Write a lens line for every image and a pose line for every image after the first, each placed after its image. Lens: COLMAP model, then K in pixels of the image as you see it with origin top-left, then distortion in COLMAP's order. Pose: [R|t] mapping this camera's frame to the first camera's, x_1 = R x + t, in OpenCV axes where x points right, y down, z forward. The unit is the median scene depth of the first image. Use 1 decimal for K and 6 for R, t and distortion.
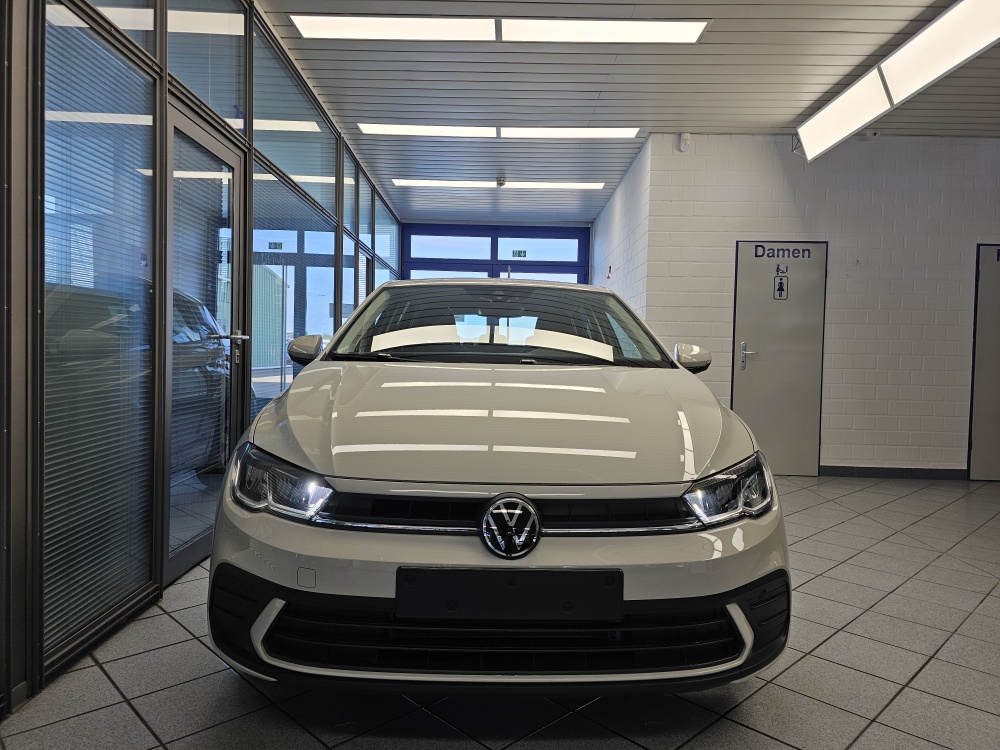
lens RADIAL K [[694.0, 0, 506.9], [0, 694.0, 373.4], [0, 0, 1]] dist [0.079963, -0.071815]
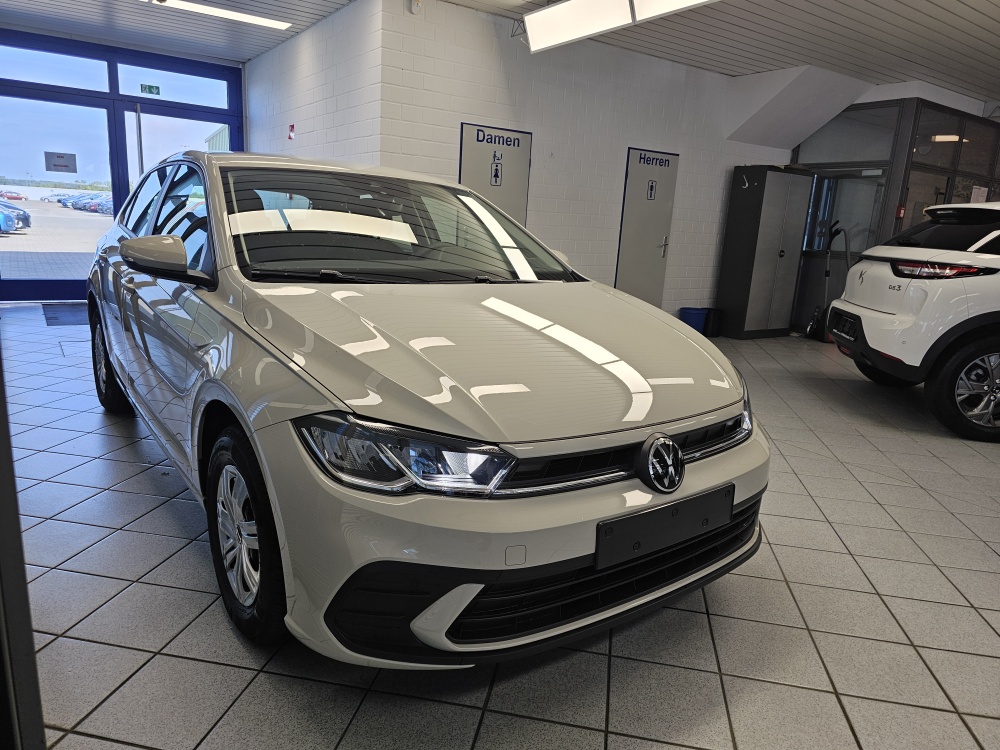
lens RADIAL K [[694.0, 0, 506.9], [0, 694.0, 373.4], [0, 0, 1]] dist [0.079963, -0.071815]
pose [[0.817902, -0.092660, 0.567847, -0.223853], [-0.023532, 0.980733, 0.193928, -0.031937], [-0.574876, -0.171977, 0.799963, 0.095417]]
